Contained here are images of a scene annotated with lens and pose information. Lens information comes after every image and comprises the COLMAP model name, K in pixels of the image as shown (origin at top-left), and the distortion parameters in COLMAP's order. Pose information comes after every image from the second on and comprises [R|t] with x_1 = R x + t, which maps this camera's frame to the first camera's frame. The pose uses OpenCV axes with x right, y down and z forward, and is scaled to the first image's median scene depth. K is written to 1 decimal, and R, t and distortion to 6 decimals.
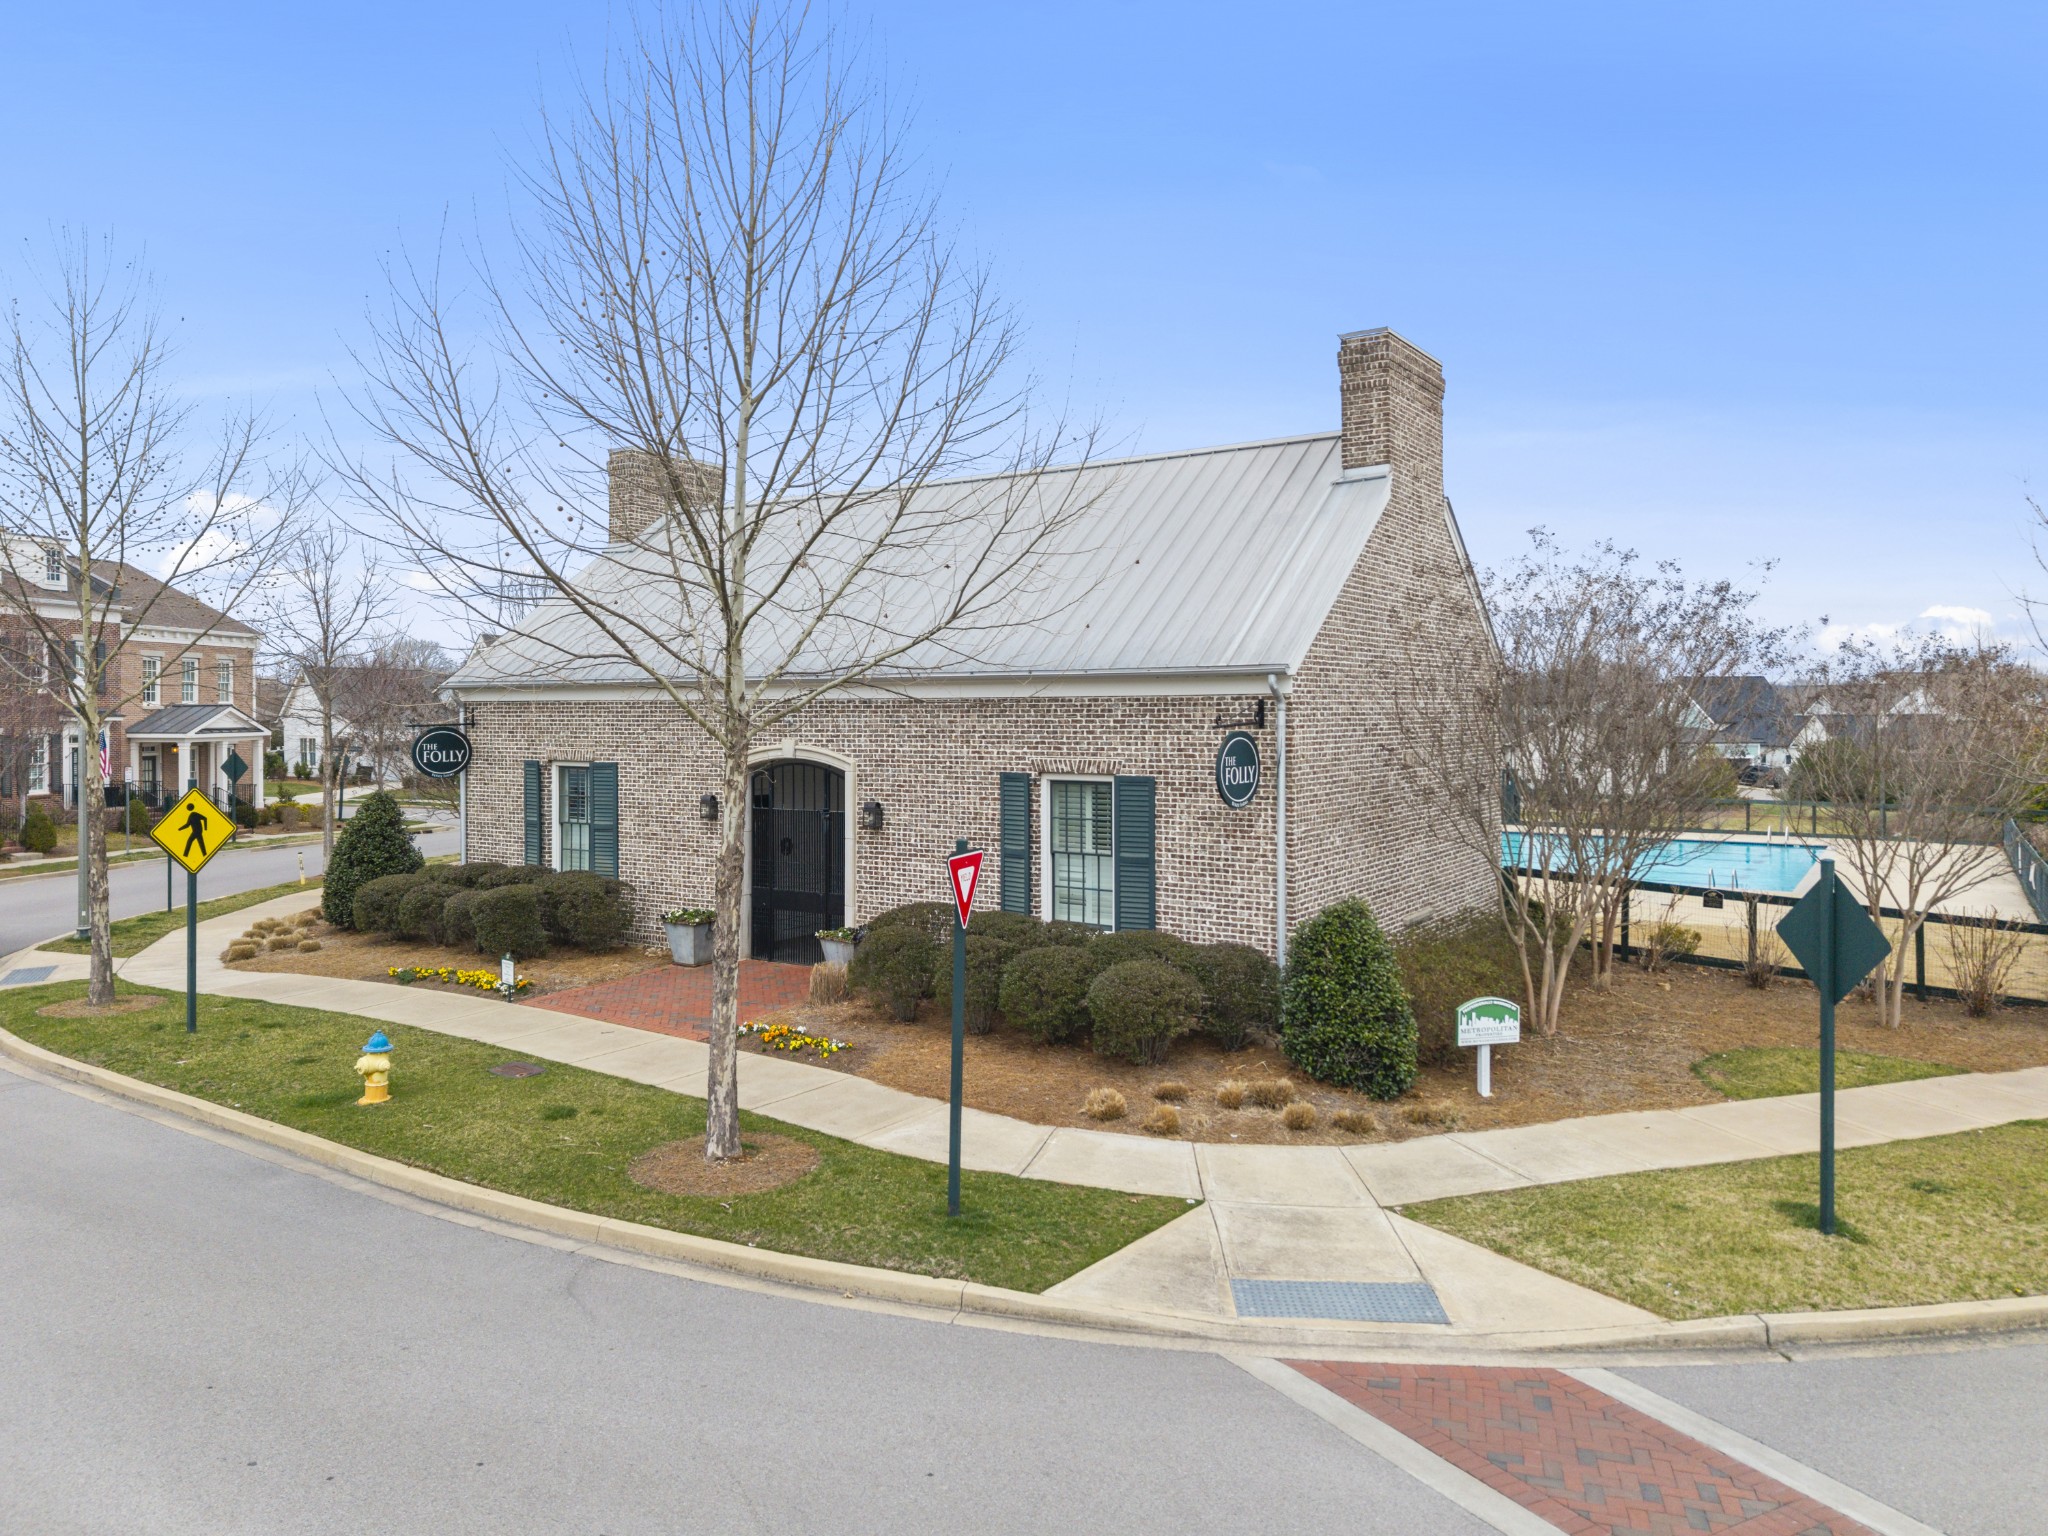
lens RADIAL K [[1353.3, 0, 988.9], [0, 1353.3, 767.5], [0, 0, 1]] dist [0.044067, 0.000837]
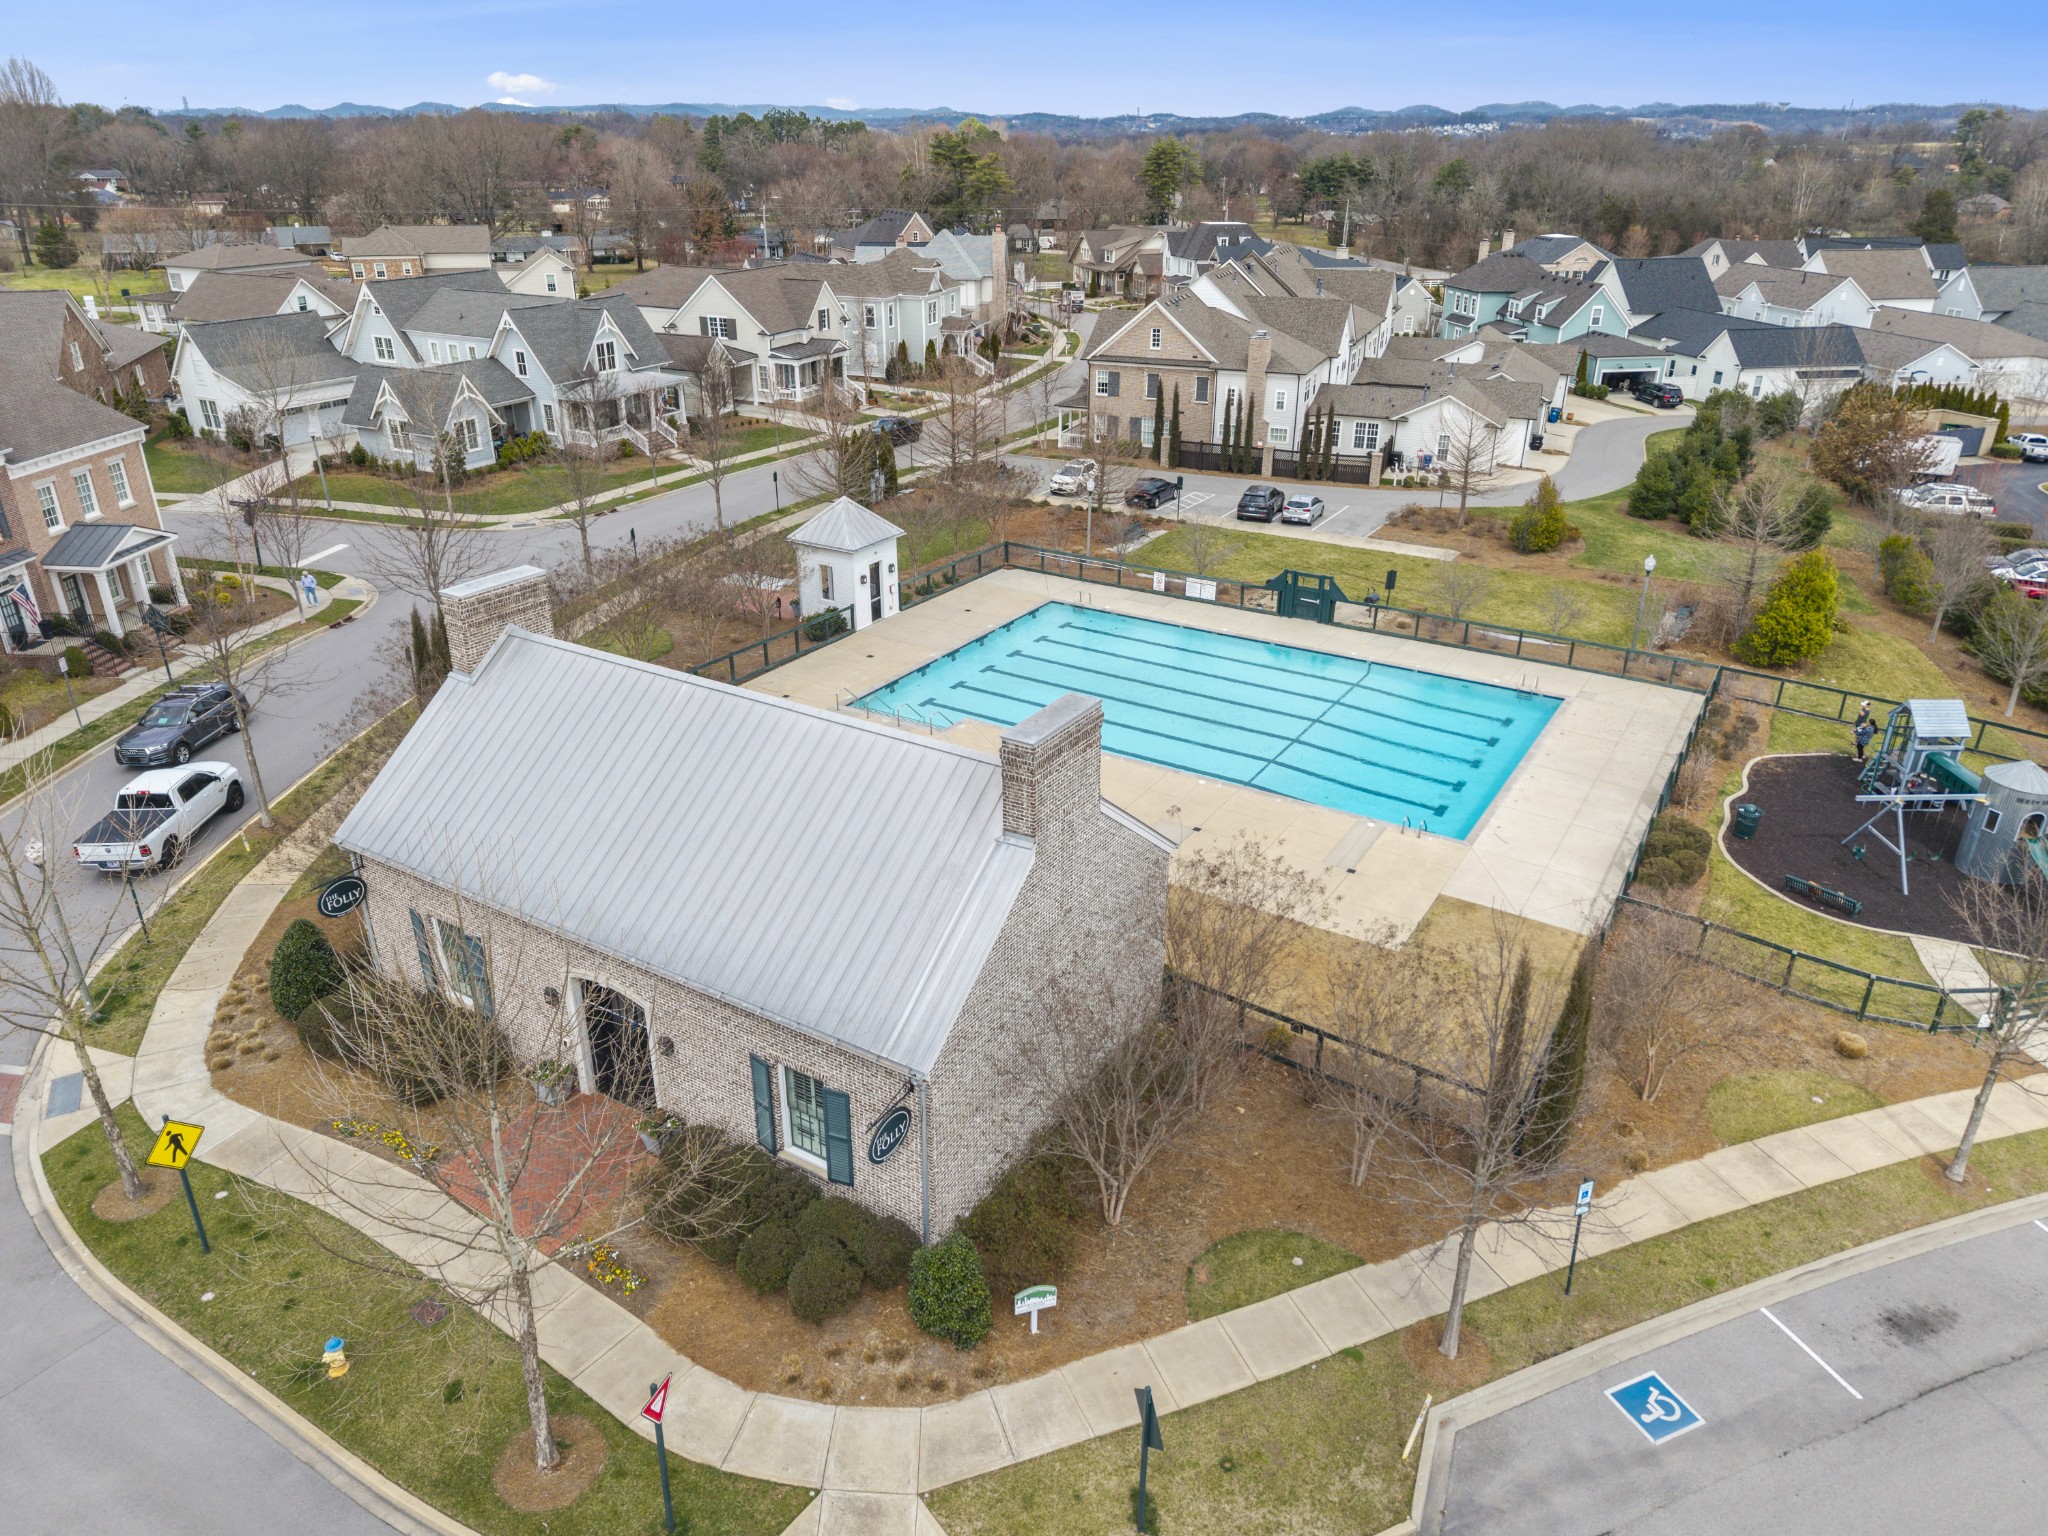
lens RADIAL K [[1368.3, 0, 1024.0], [0, 1368.3, 768.0], [0, 0, 1]] dist [0.018748, -0.001168]
pose [[0.999476, -0.011852, 0.030121, 0.268571], [-0.002315, 0.901997, 0.431736, -0.927628], [-0.032286, -0.431579, 0.901497, -0.159516]]
